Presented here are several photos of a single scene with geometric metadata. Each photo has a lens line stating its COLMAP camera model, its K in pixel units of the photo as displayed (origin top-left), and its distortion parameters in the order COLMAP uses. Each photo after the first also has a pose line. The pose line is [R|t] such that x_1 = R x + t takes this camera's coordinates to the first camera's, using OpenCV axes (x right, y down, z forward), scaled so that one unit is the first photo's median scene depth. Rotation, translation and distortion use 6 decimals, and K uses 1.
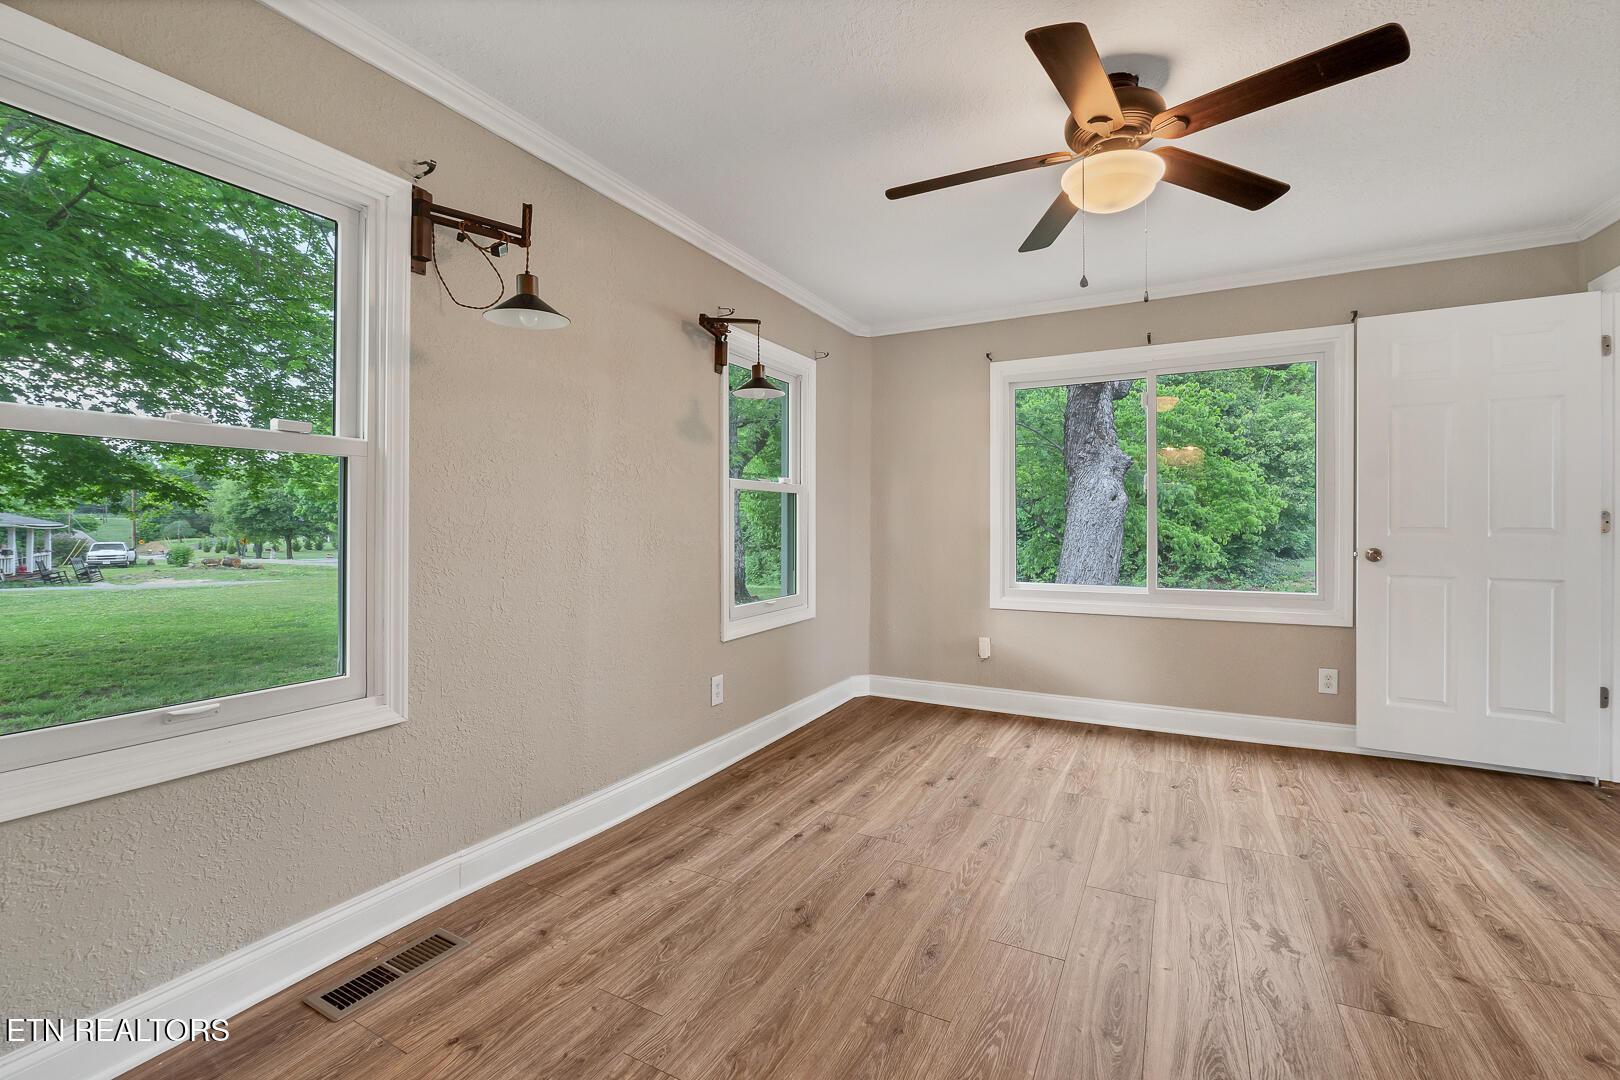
lens RADIAL K [[709.0, 0, 792.6], [0, 709.0, 511.2], [0, 0, 1]] dist [-0.008439, -0.001815]
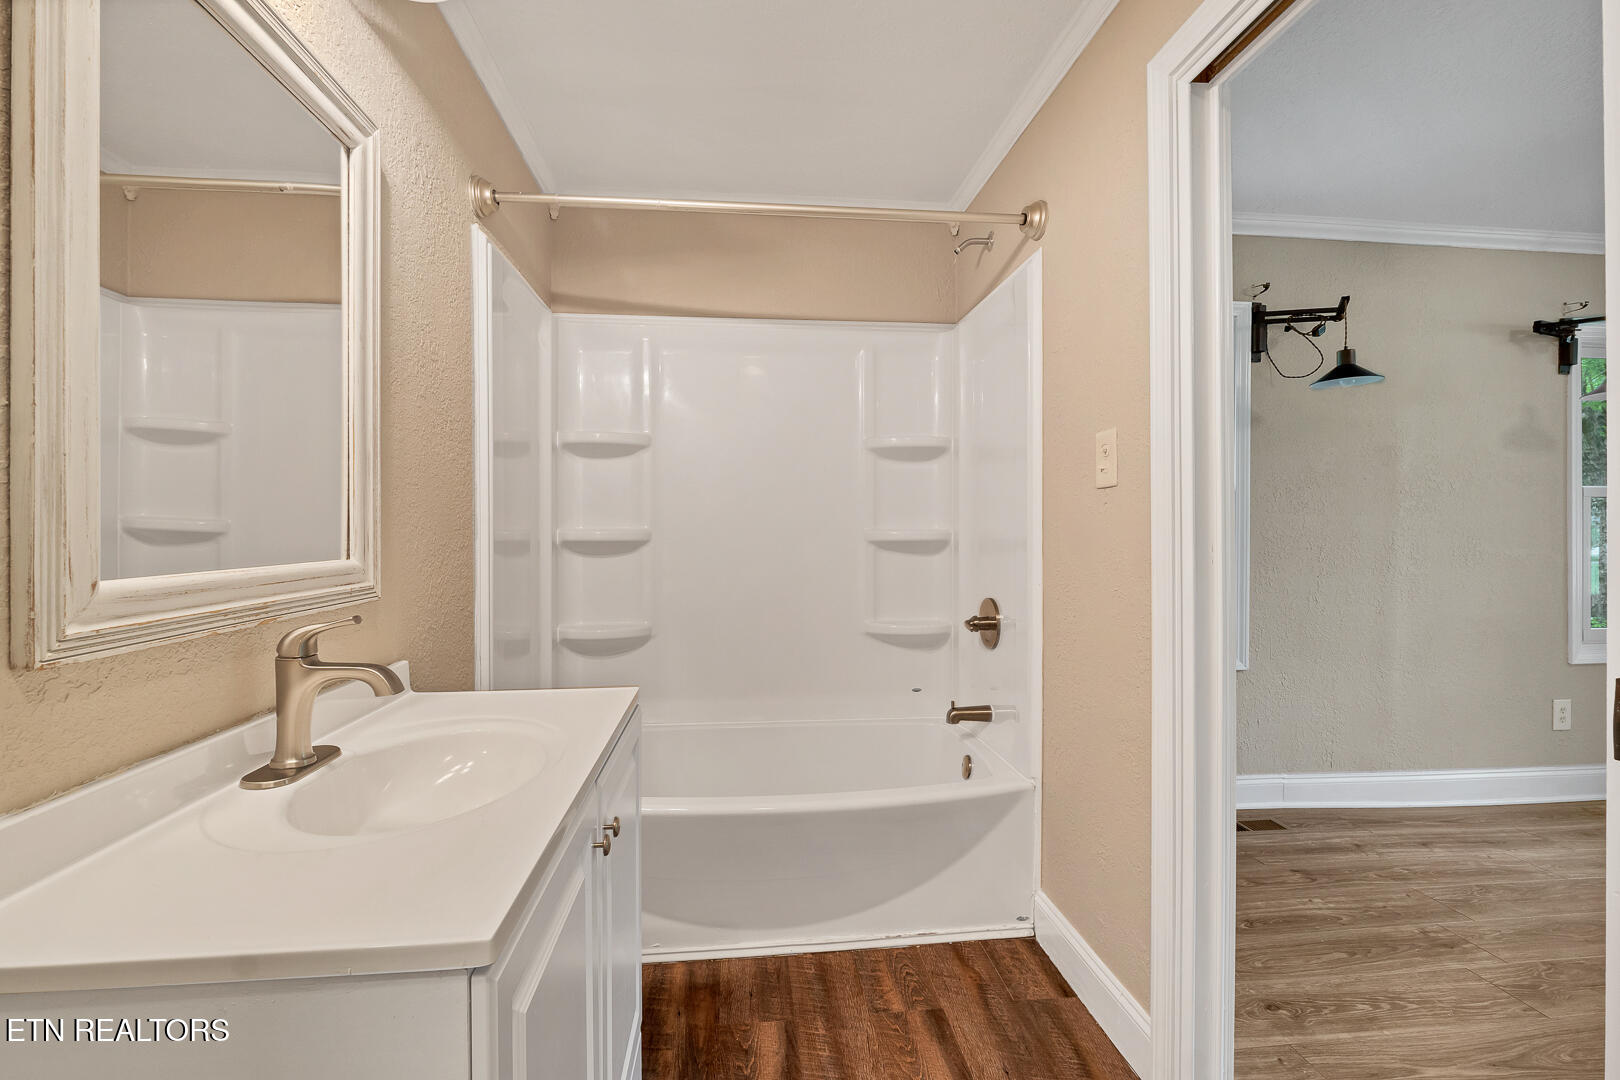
lens RADIAL K [[709.0, 0, 817.1], [0, 709.0, 539.1], [0, 0, 1]] dist [-0.008439, -0.001815]
pose [[0.583287, 0.005383, -0.812248, 0.090149], [0.011347, 0.999826, 0.014774, -0.004390], [0.812187, -0.017835, 0.583125, -0.426797]]
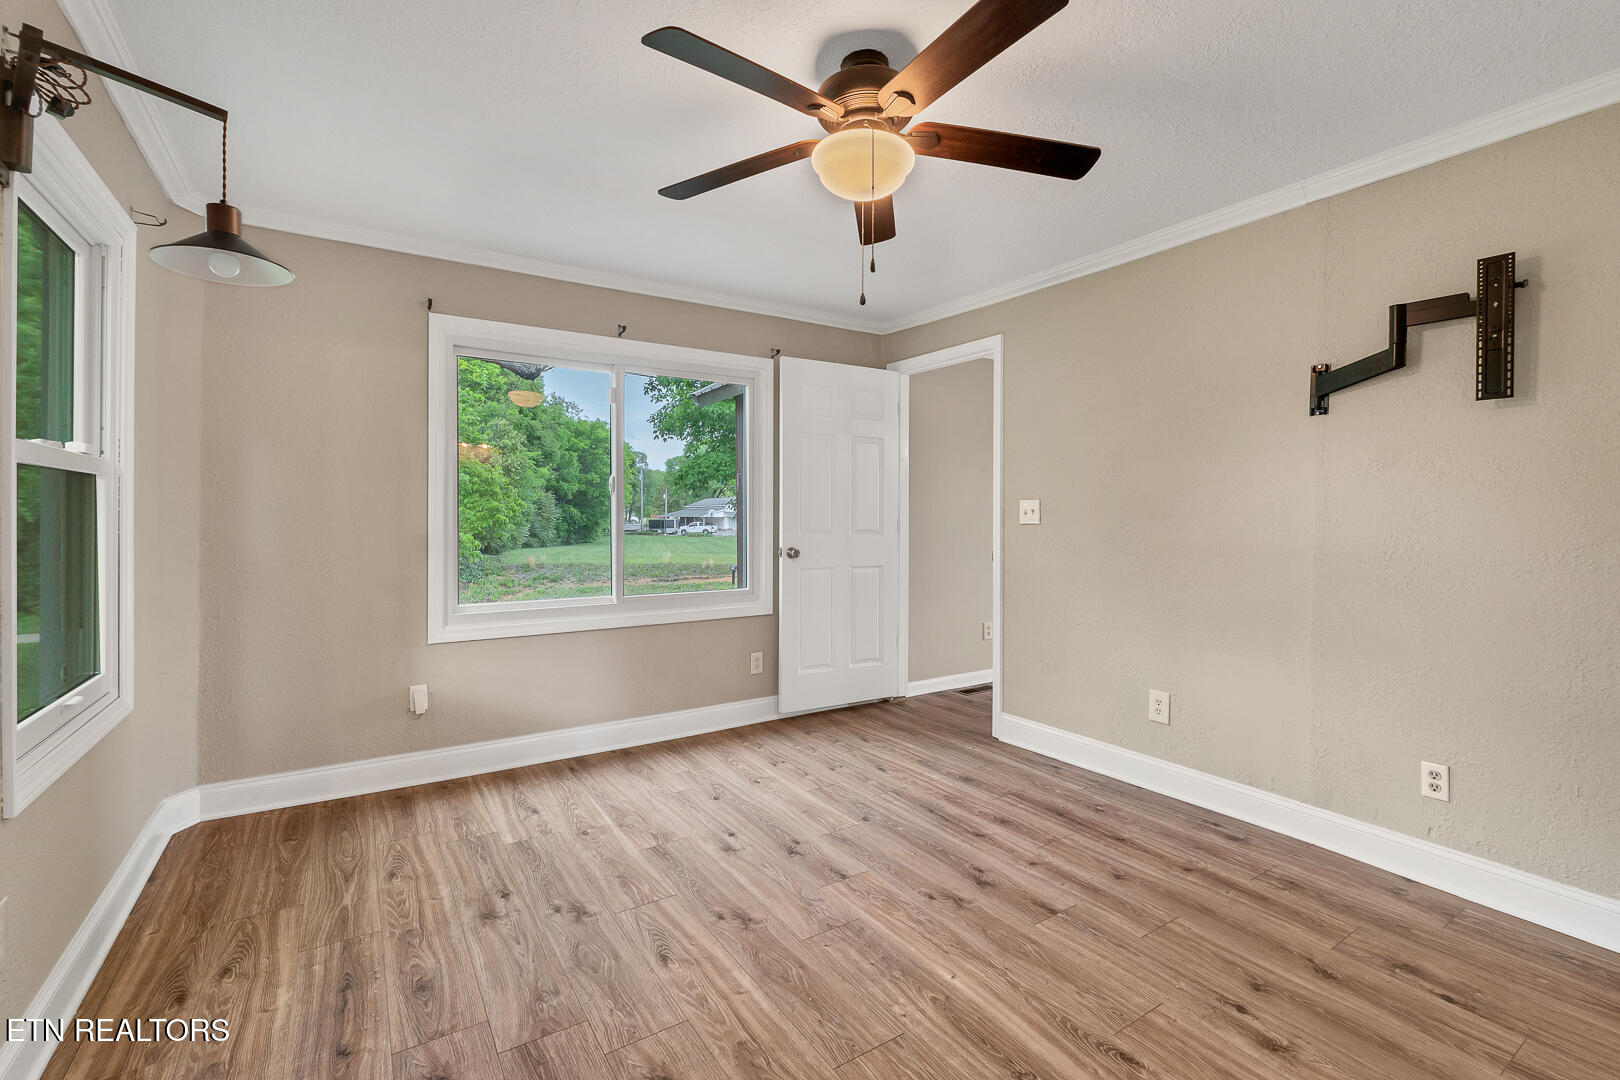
lens RADIAL K [[709.0, 0, 832.6], [0, 709.0, 533.9], [0, 0, 1]] dist [-0.008439, -0.001815]
pose [[0.466170, -0.021421, 0.884436, -0.303635], [-0.011696, 0.999470, 0.030372, -0.016468], [-0.884618, -0.024503, 0.465672, 0.471572]]
